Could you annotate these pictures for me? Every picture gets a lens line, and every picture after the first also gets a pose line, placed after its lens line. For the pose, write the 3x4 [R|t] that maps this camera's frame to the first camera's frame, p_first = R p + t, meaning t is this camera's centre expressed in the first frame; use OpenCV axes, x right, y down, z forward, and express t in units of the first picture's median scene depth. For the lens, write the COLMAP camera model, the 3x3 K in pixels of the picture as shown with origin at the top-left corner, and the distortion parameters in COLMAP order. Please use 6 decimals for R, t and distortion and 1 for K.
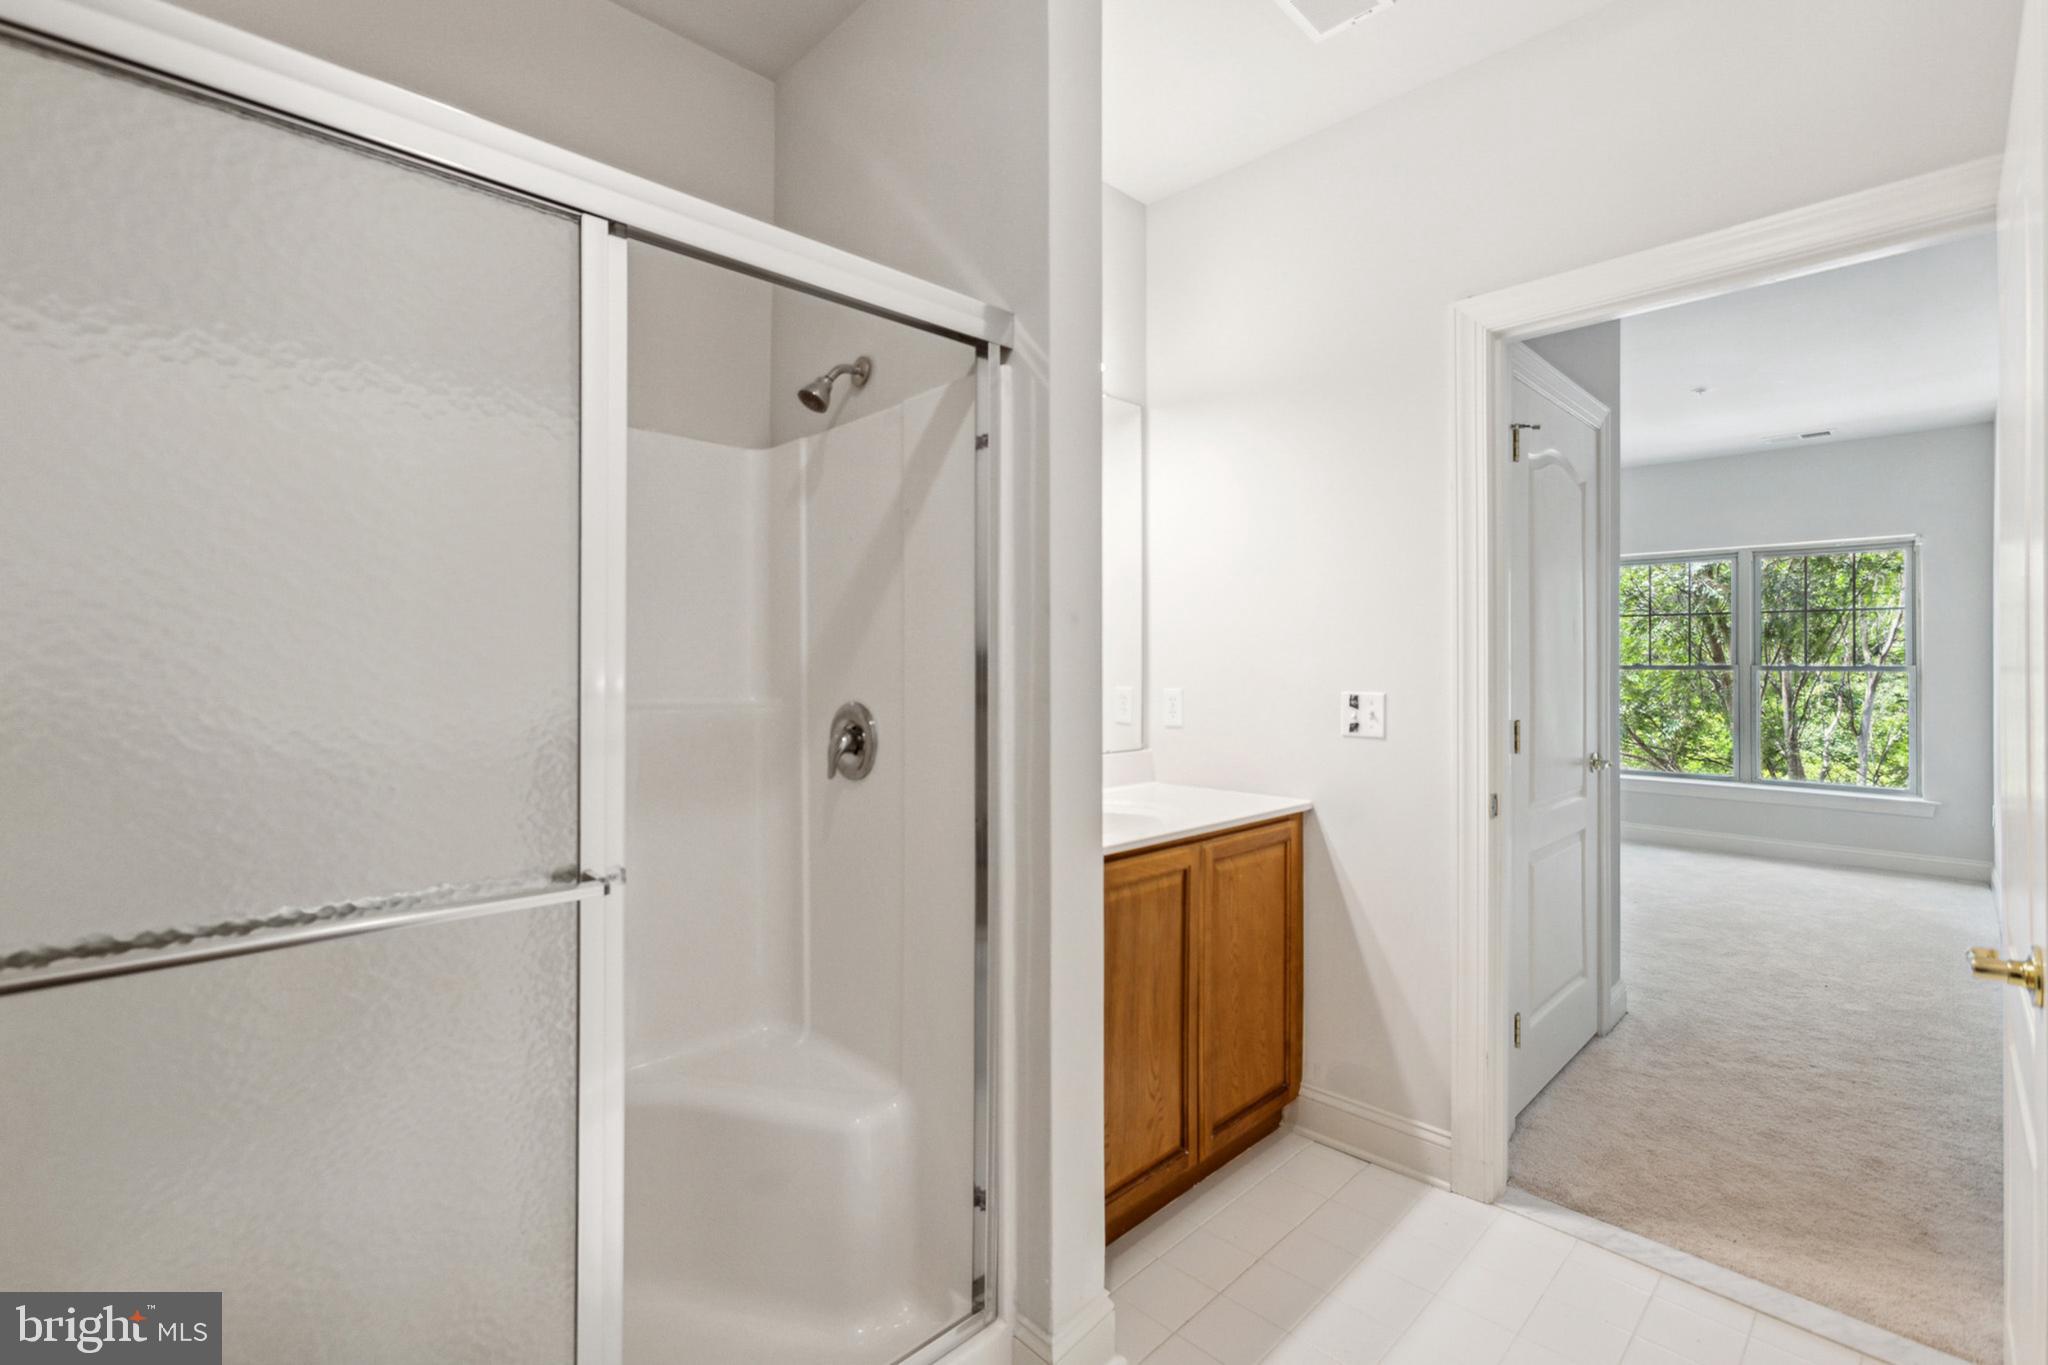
lens RADIAL K [[897.7, 0, 1021.3], [0, 897.7, 666.5], [0, 0, 1]] dist [-0.000259, 0.000089]
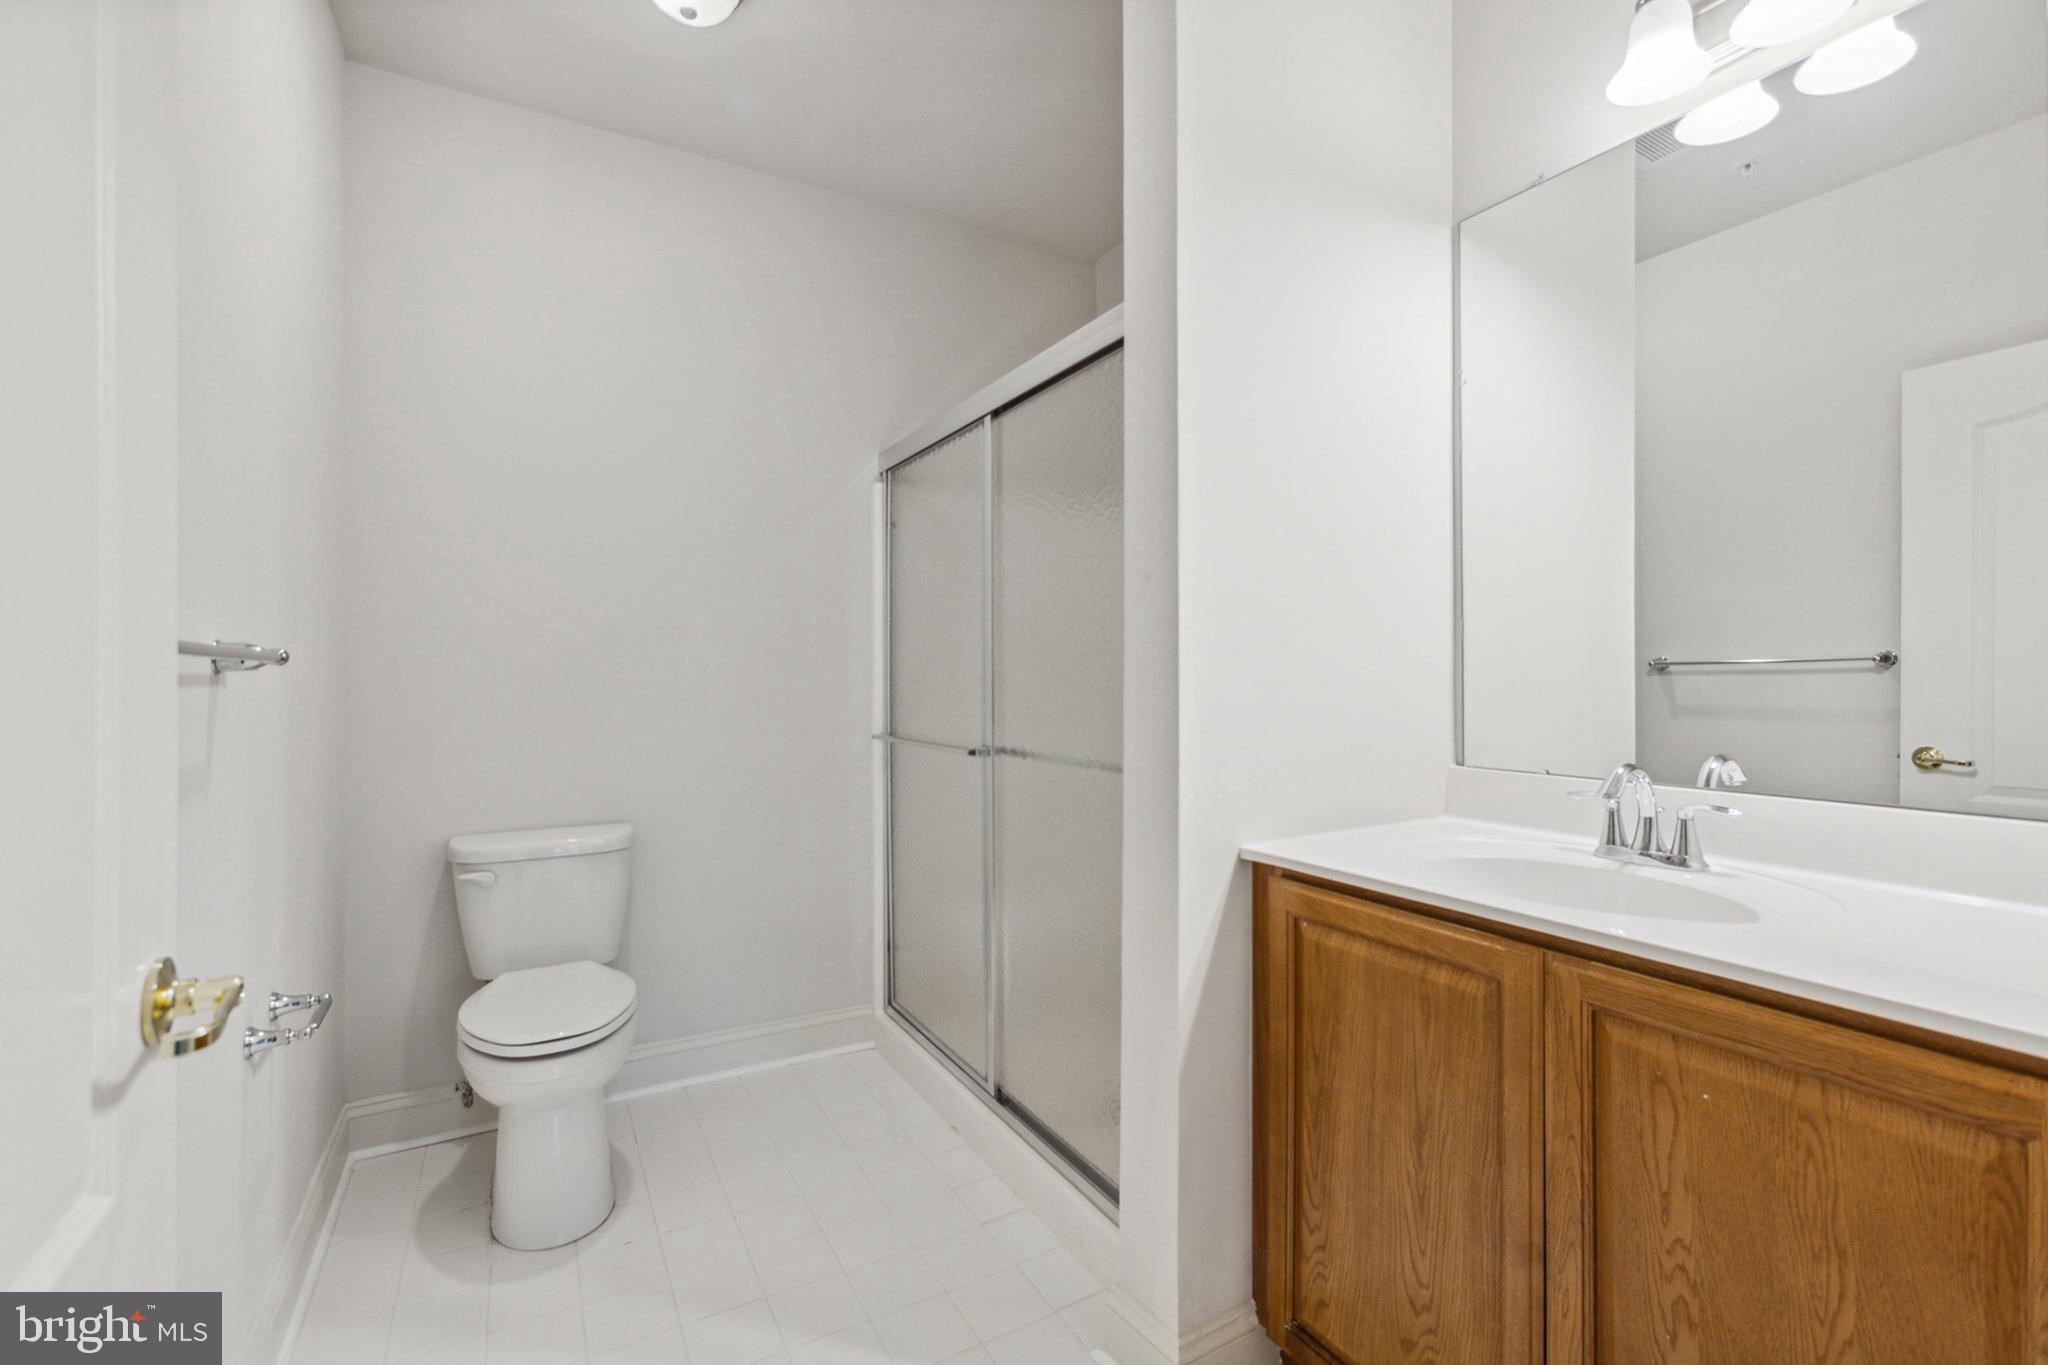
lens RADIAL K [[926.9, 0, 1004.5], [0, 926.9, 663.3], [0, 0, 1]] dist [-0.010076, -0.000051]
pose [[-0.283822, -0.009692, -0.958828, 0.808978], [0.004726, 0.999923, -0.011506, 0.038441], [0.958865, -0.007798, -0.283754, 0.876358]]
